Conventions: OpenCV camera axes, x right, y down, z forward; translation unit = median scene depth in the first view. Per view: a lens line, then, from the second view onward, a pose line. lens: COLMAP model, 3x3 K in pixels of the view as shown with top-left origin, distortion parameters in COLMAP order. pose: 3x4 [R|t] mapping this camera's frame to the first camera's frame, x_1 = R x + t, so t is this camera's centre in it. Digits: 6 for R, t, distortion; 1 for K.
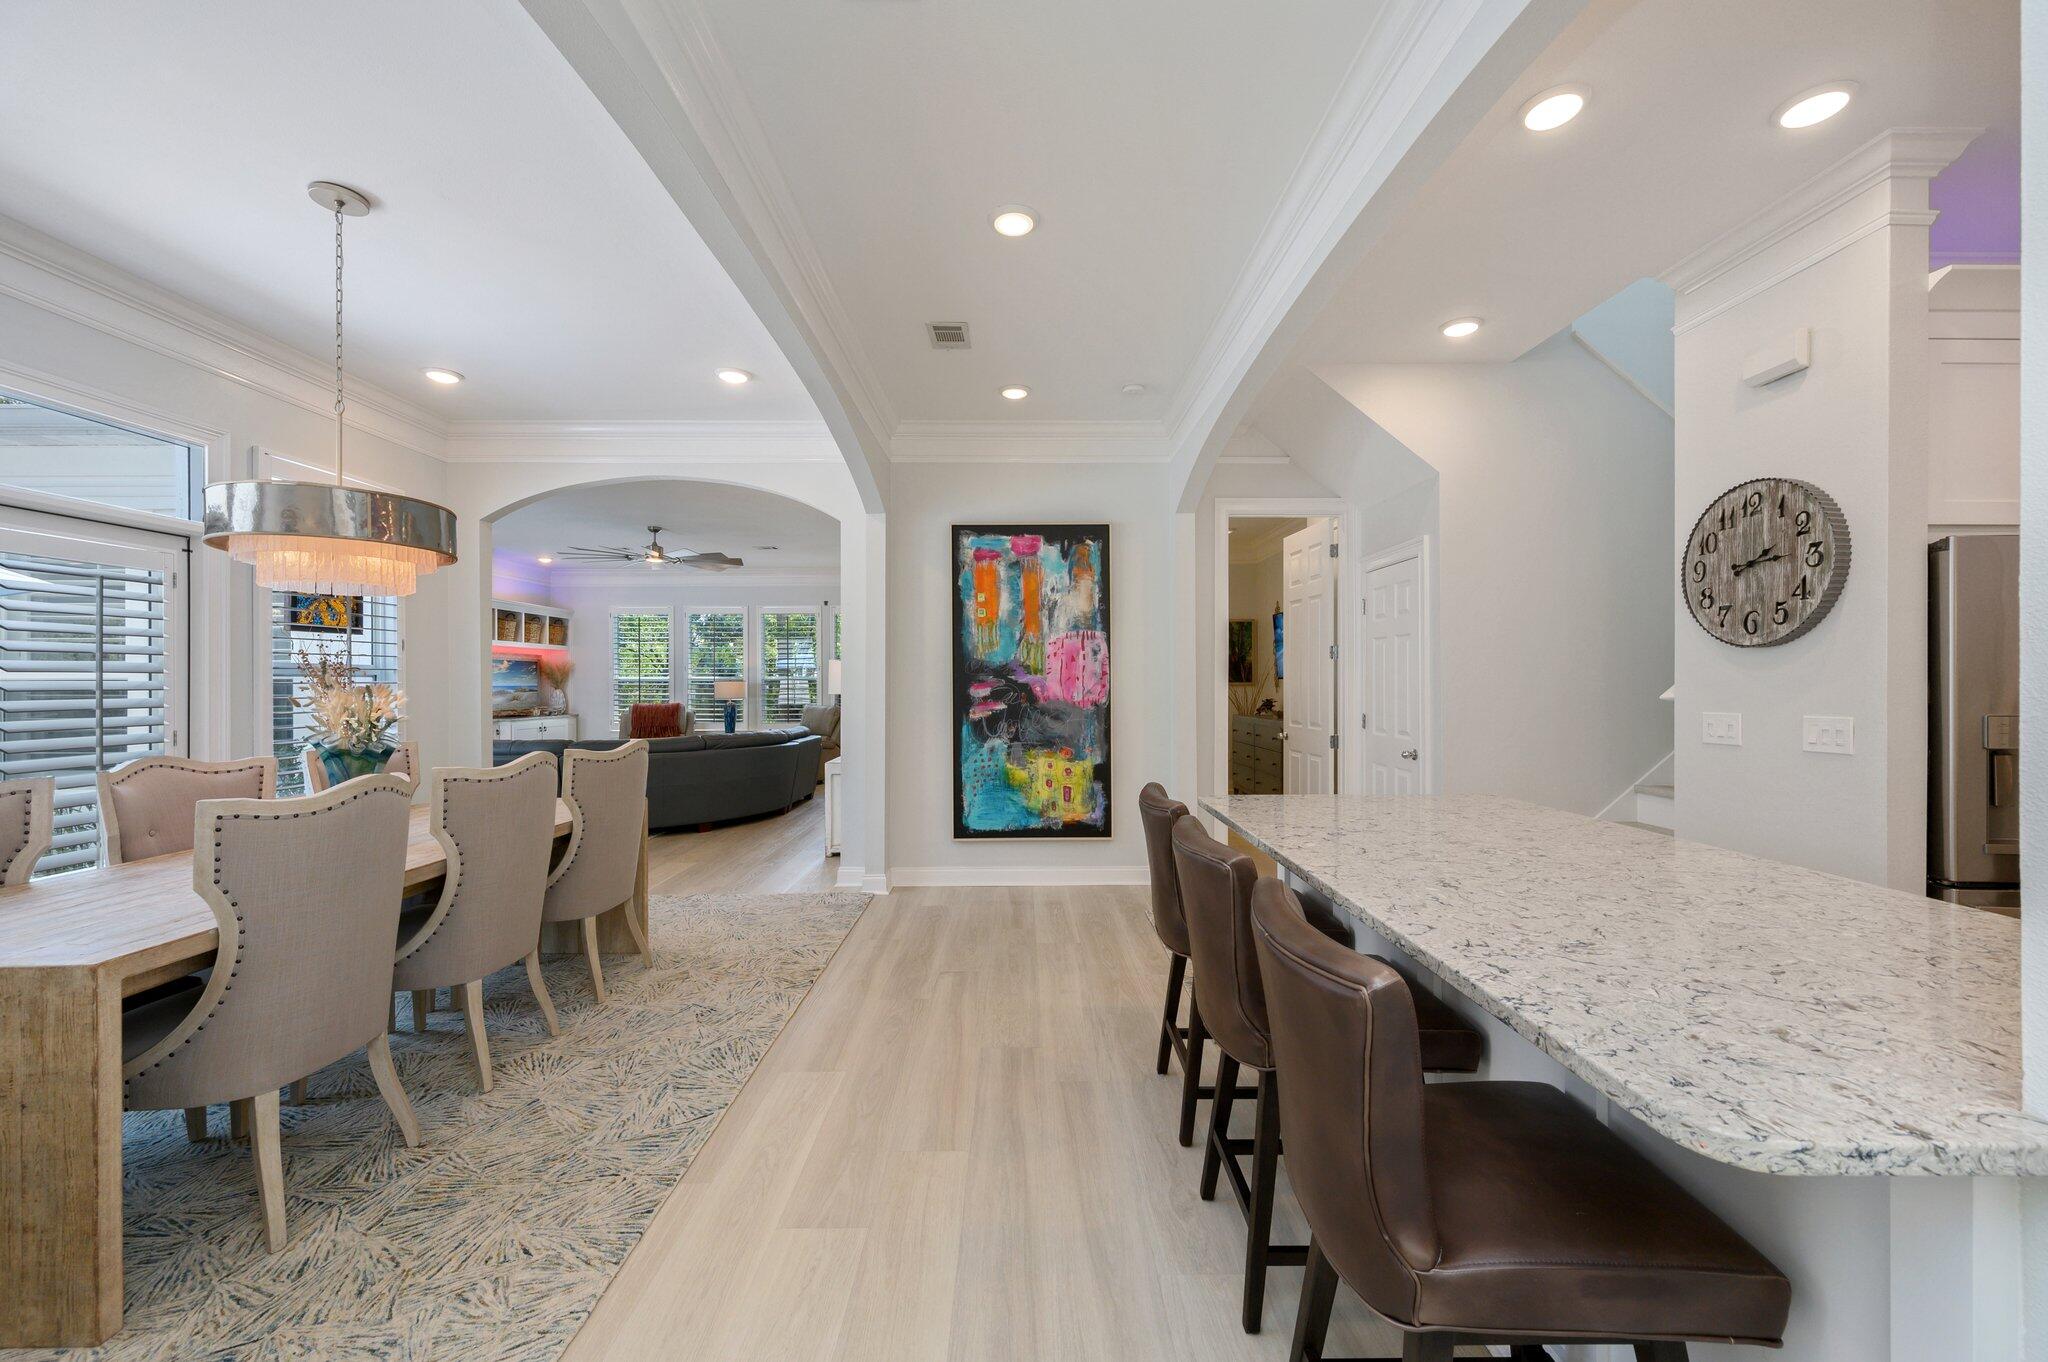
lens RADIAL K [[820.2, 0, 1029.1], [0, 820.2, 684.7], [0, 0, 1]] dist [-0.003665, 0.000203]
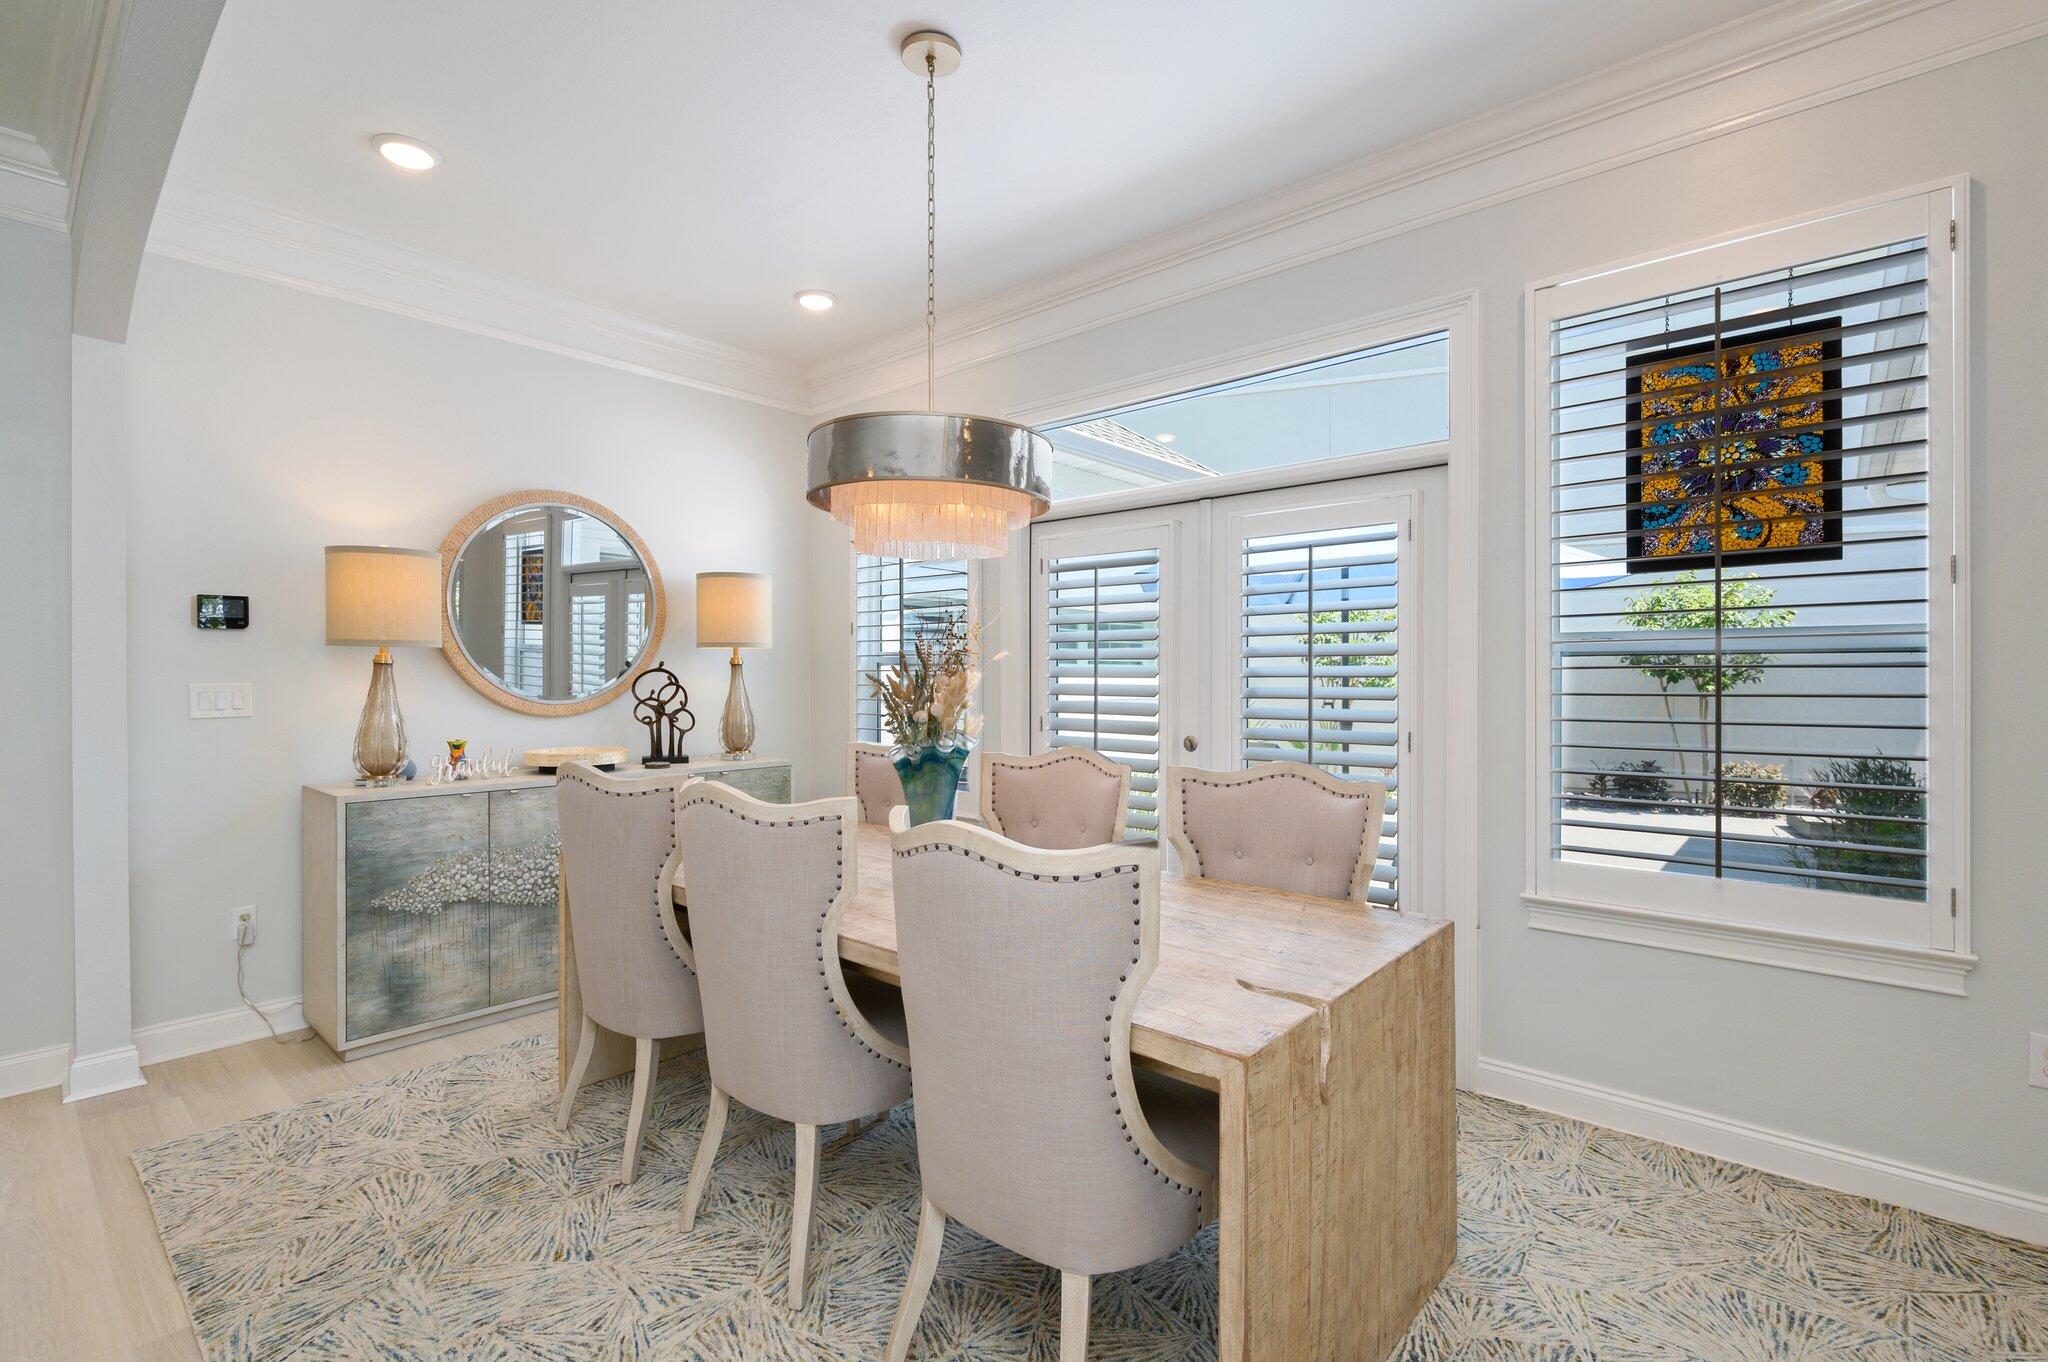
lens RADIAL K [[915.9, 0, 1016.2], [0, 915.9, 673.7], [0, 0, 1]] dist [0.002711, 0.000007]
pose [[-0.666056, 0.007312, -0.745866, -0.306018], [0.004665, 0.999973, 0.005637, -0.006184], [0.745887, 0.000275, -0.666072, 2.168132]]
